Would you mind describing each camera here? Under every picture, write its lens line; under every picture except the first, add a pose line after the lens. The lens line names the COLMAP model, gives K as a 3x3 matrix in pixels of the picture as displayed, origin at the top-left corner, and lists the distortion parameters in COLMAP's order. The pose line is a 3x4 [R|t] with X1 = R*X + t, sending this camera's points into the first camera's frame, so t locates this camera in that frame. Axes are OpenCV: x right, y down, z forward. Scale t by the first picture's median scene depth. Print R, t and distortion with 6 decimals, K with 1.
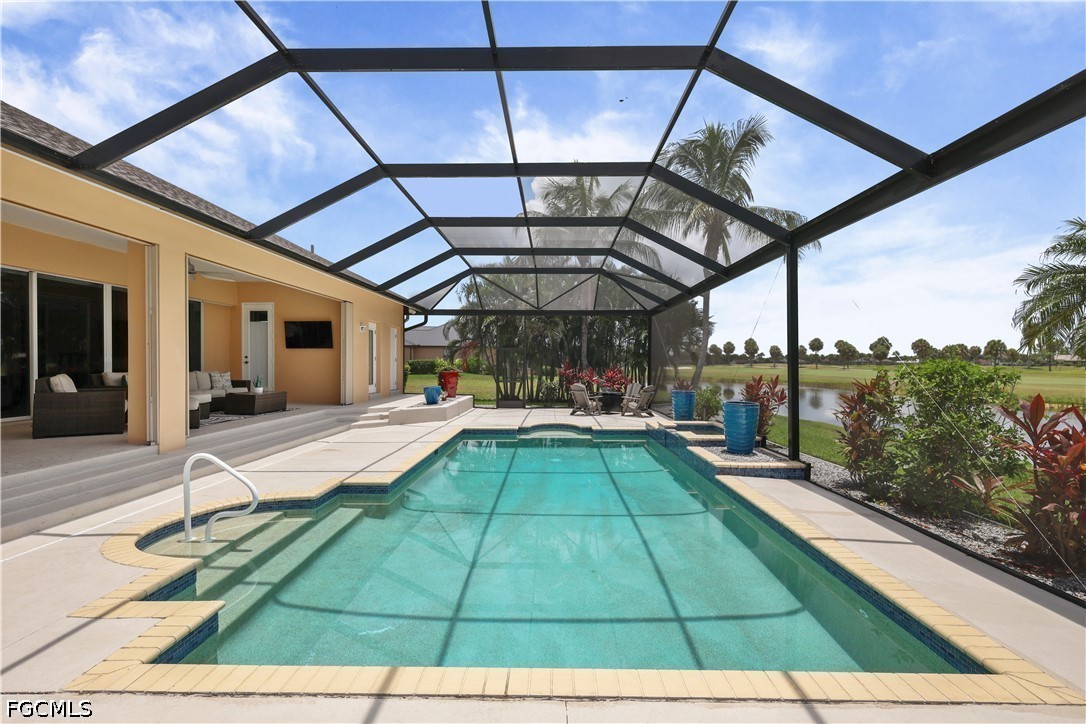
lens RADIAL K [[474.7, 0, 543.0], [0, 474.7, 362.0], [0, 0, 1]] dist [0.000995, 0.000216]
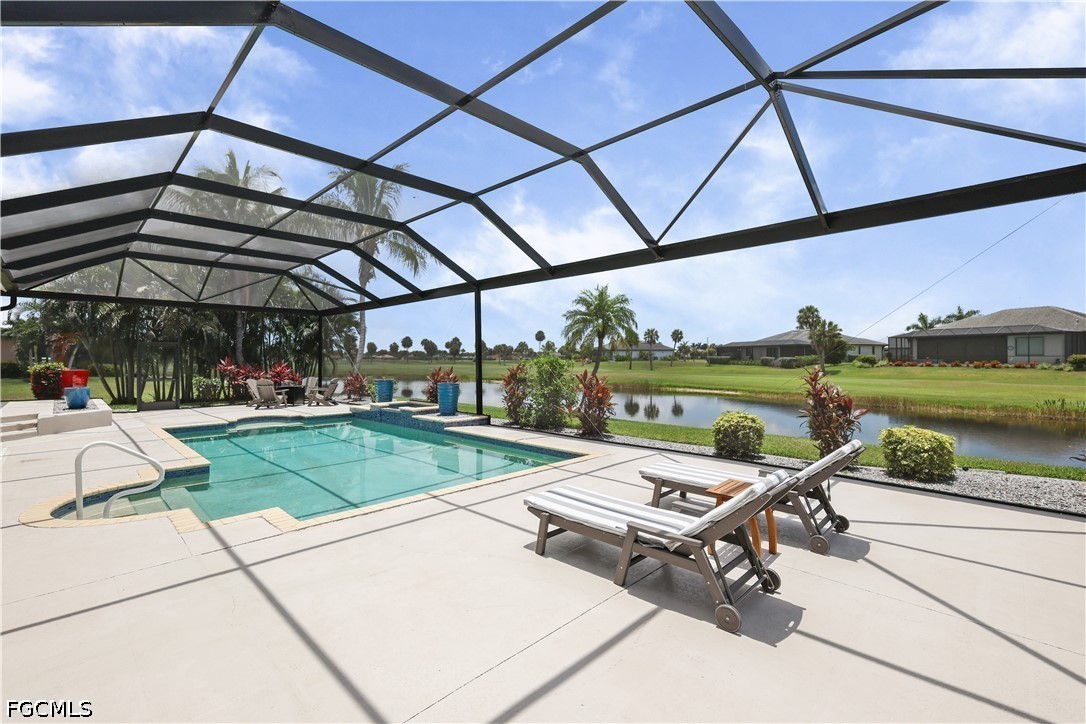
lens RADIAL K [[474.7, 0, 543.0], [0, 474.7, 362.0], [0, 0, 1]] dist [0.000995, 0.000216]
pose [[0.689218, -0.009518, 0.724491, -0.291166], [0.003085, 0.999943, 0.010201, 0.000028], [-0.724547, -0.004796, 0.689209, -0.179387]]
